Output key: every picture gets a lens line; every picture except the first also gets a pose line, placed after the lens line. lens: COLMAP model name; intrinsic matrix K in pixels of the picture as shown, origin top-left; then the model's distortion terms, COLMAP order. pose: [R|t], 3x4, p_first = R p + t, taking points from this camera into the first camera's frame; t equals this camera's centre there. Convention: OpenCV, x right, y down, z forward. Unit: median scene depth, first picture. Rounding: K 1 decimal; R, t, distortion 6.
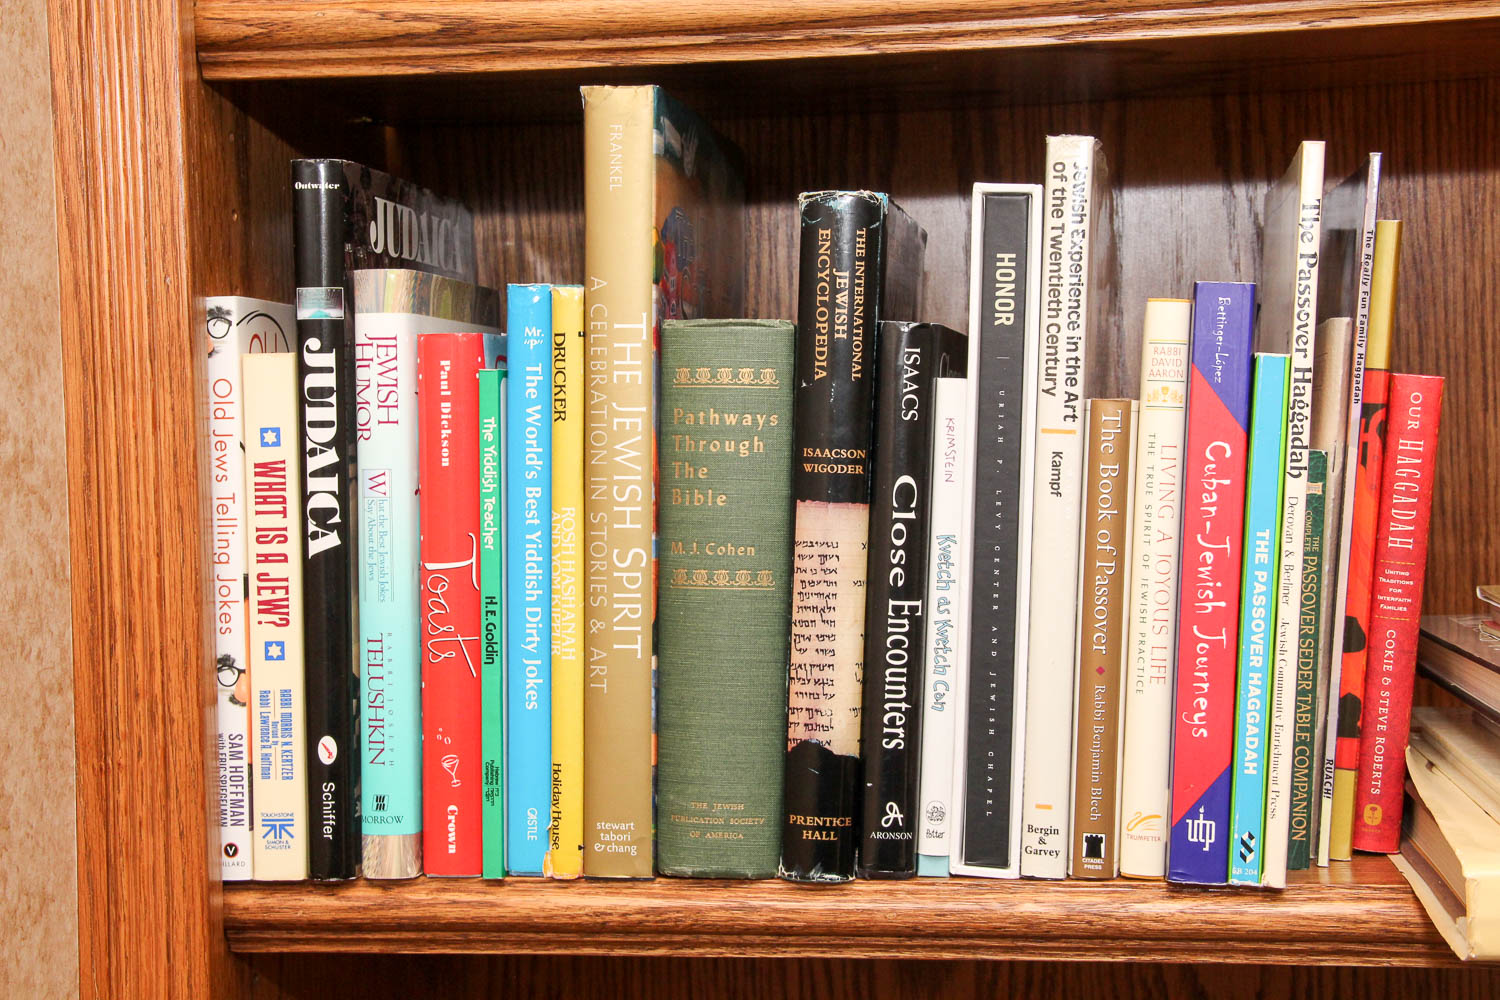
lens RADIAL K [[2264.4, 0, 750.0], [0, 2264.4, 500.0], [0, 0, 1]] dist [0.026347, 0.043117]
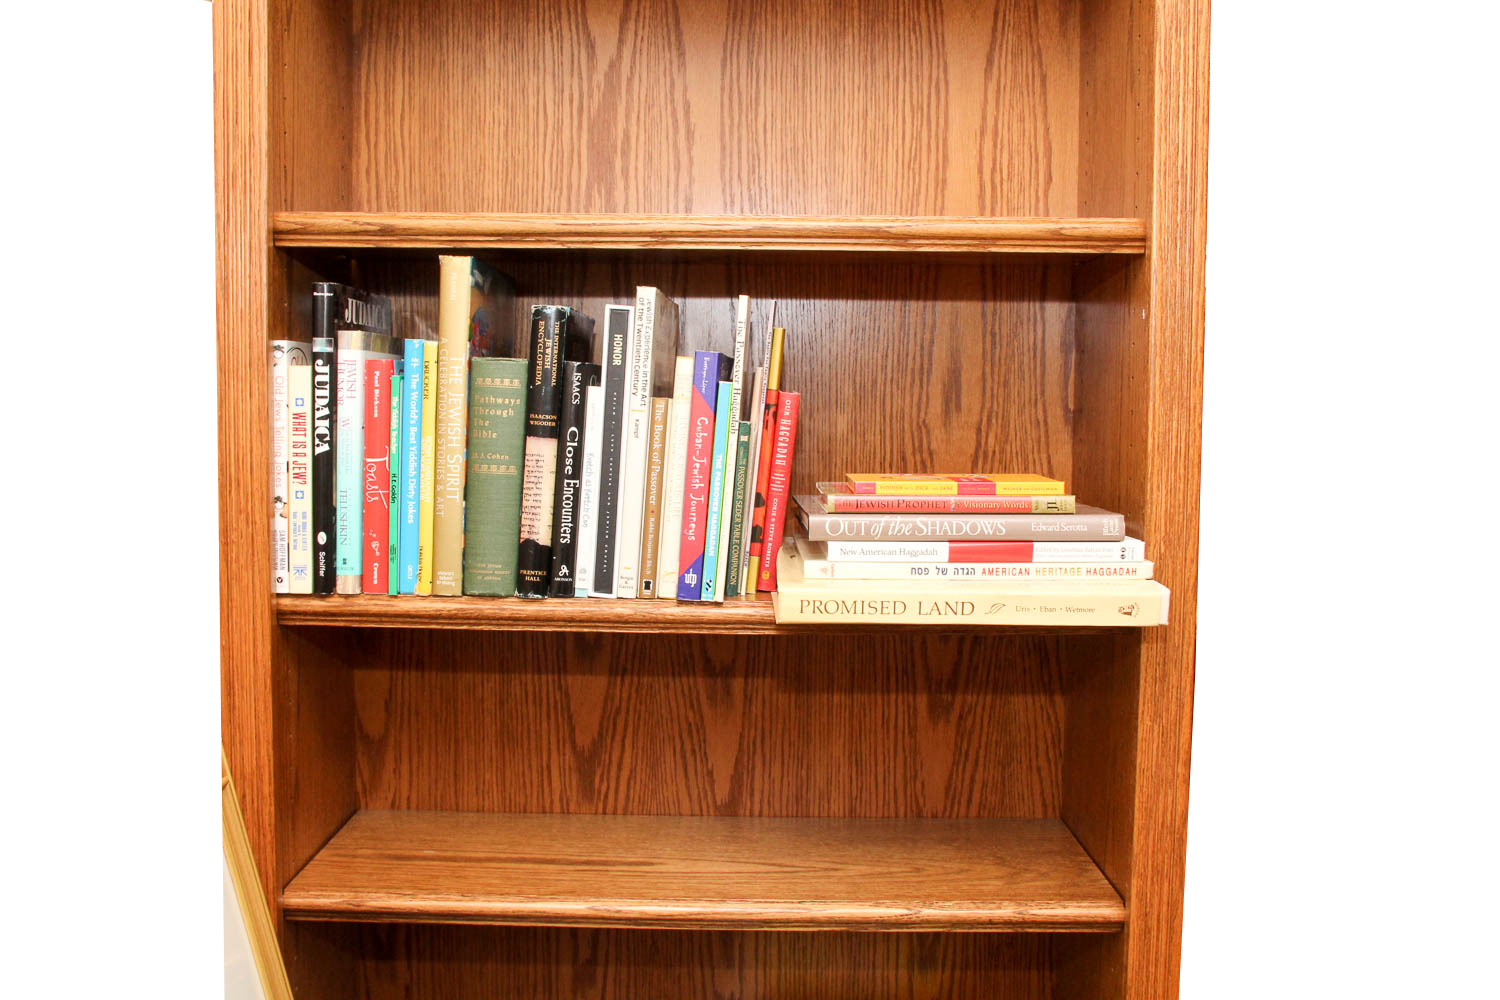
lens RADIAL K [[1354.2, 0, 750.0], [0, 1354.2, 500.0], [0, 0, 1]] dist [-0.132290, 0.004021]
pose [[0.989783, 0.026561, 0.140084, 0.055136], [-0.032529, 0.998651, 0.040485, 0.001854], [-0.138819, -0.044628, 0.989312, -0.414424]]
